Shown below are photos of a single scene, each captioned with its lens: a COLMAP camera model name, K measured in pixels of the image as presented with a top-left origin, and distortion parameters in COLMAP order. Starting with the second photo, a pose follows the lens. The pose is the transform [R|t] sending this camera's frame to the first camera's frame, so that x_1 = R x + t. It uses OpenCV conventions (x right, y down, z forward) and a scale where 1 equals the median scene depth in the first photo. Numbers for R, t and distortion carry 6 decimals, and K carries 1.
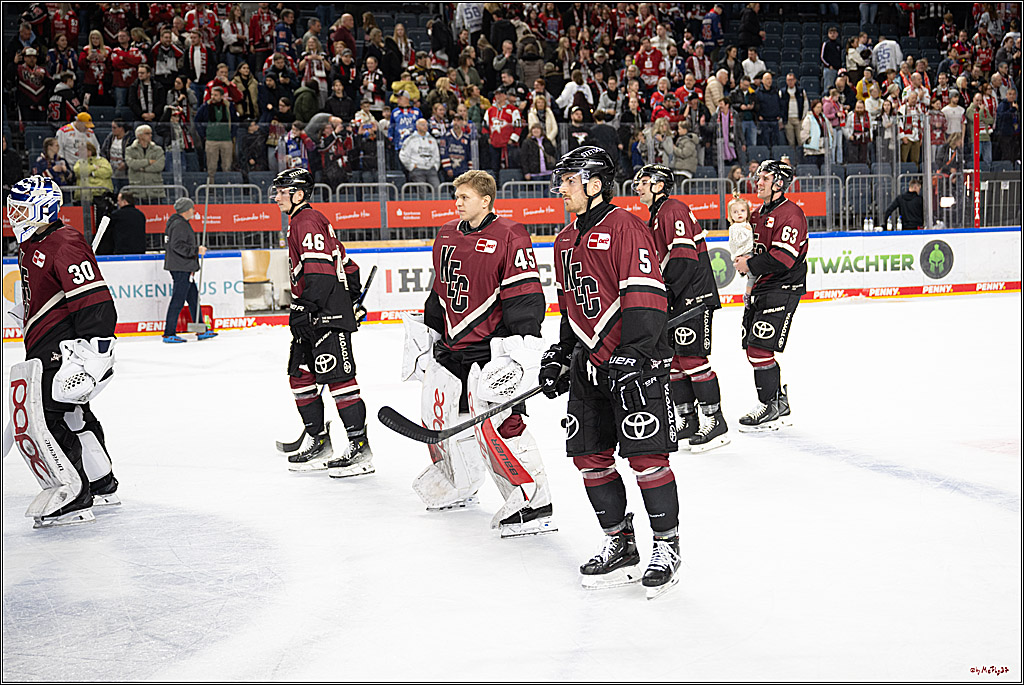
lens RADIAL K [[1306.3, 0, 511.8], [0, 1306.3, 343.0], [0, 0, 1]] dist [0.043269, 0.000000]
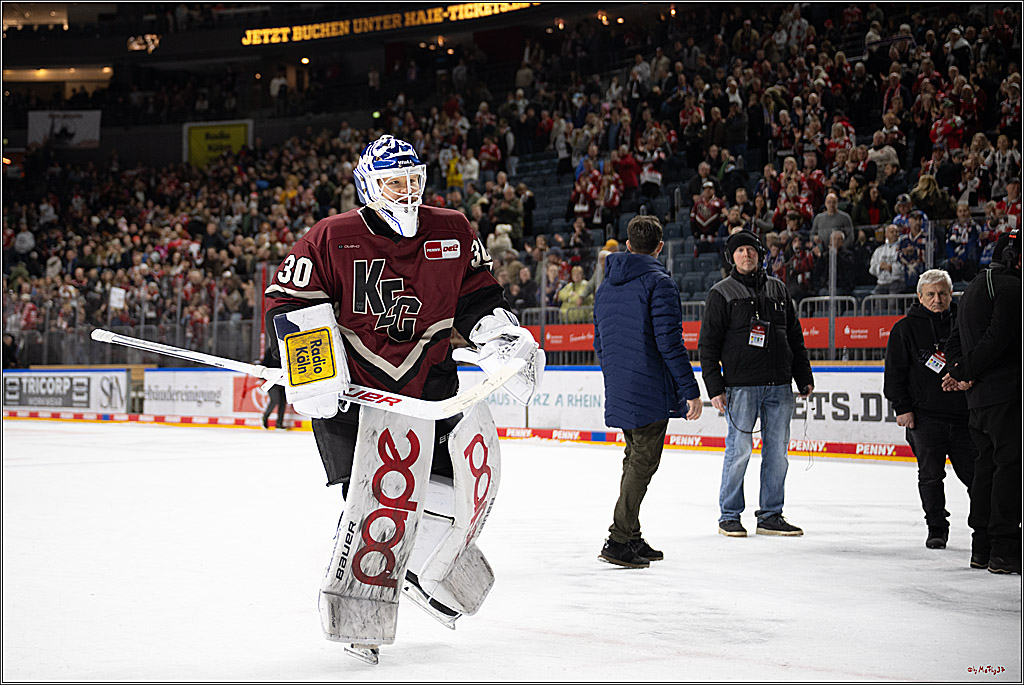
lens RADIAL K [[1613.8, 0, 511.6], [0, 1613.8, 342.2], [0, 0, 1]] dist [-0.015466, 0.000000]
pose [[0.624893, 0.012785, -0.780606, 0.620392], [-0.073492, 0.996389, -0.042513, -0.029021], [0.777244, 0.083934, 0.623576, 0.147036]]
